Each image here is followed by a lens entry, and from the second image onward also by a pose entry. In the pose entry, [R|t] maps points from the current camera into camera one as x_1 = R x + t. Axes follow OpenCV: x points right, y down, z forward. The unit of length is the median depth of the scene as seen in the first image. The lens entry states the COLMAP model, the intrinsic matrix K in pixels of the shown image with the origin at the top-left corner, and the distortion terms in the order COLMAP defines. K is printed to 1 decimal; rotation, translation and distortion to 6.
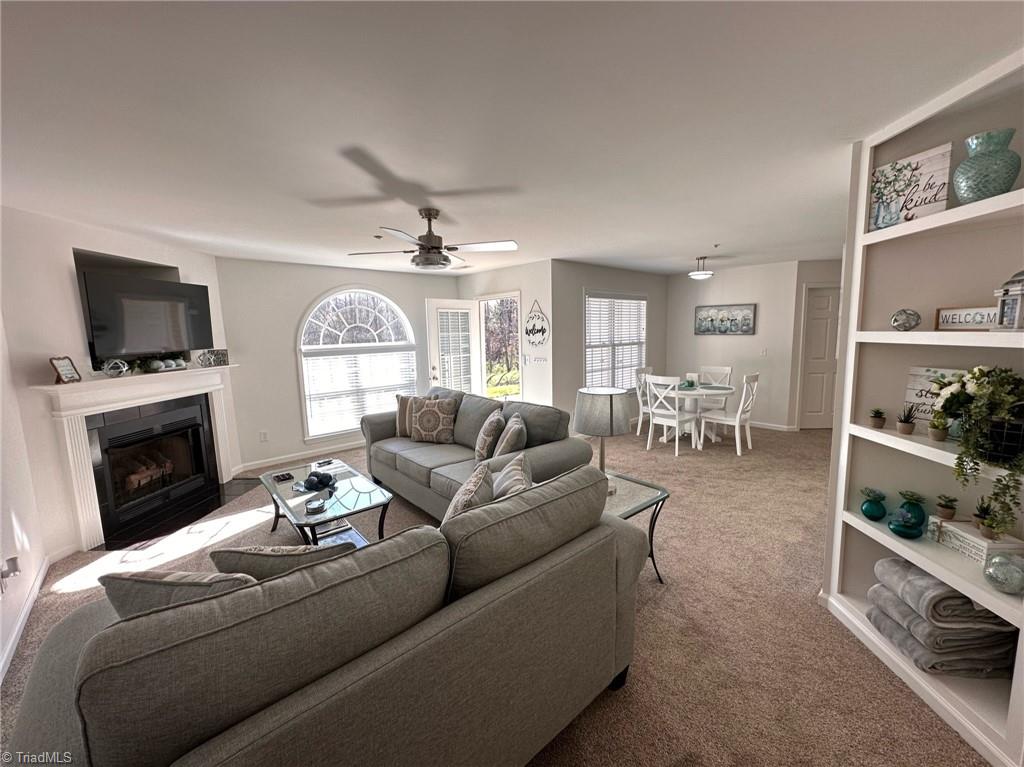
lens RADIAL K [[408.7, 0, 512.0], [0, 408.7, 383.5], [0, 0, 1]] dist [-0.001443, 0.000706]
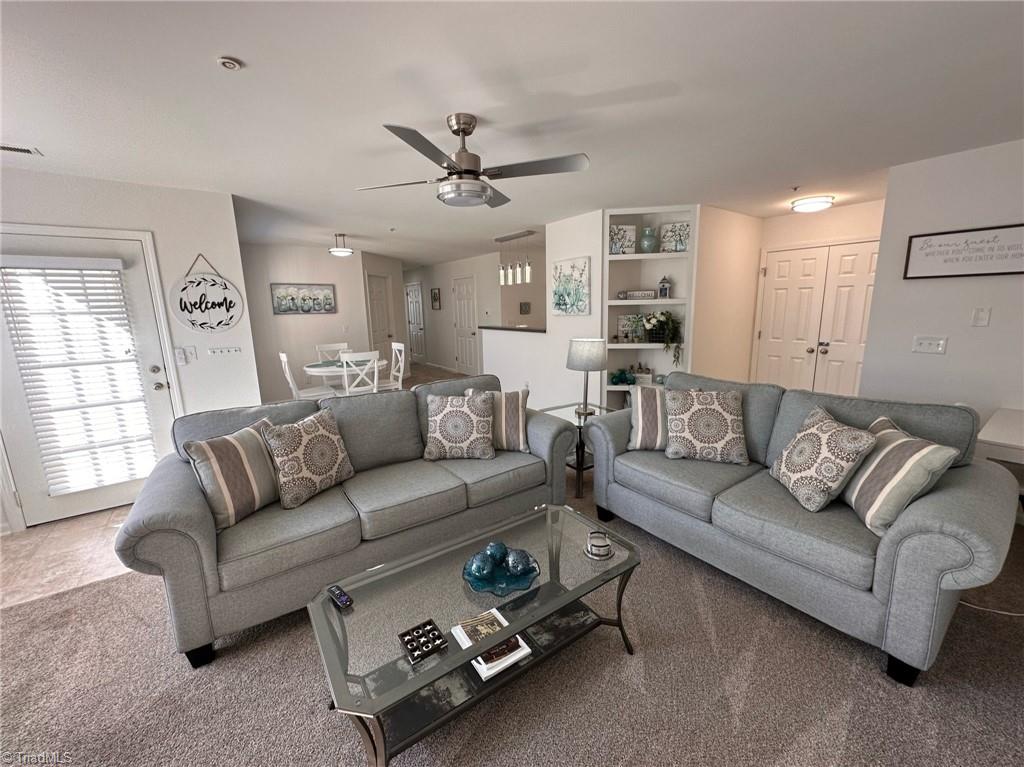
lens RADIAL K [[408.7, 0, 512.0], [0, 408.7, 383.5], [0, 0, 1]] dist [-0.001443, 0.000706]
pose [[0.093174, -0.169278, 0.981154, -0.520751], [0.147672, 0.976891, 0.154519, -0.040030], [-0.984638, 0.130492, 0.116019, 0.490410]]
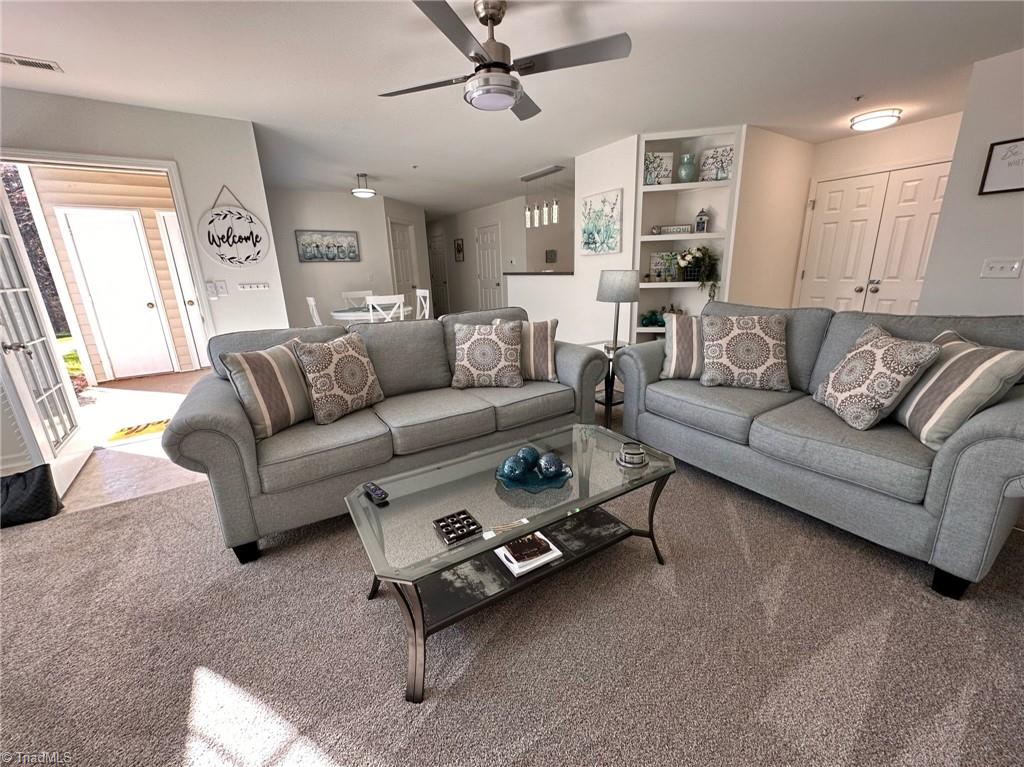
lens RADIAL K [[408.7, 0, 512.0], [0, 408.7, 383.5], [0, 0, 1]] dist [-0.001443, 0.000706]
pose [[0.147614, -0.254264, 0.955803, -0.521013], [0.155401, 0.960349, 0.231473, 0.003034], [-0.976760, 0.114364, 0.181273, 0.503947]]
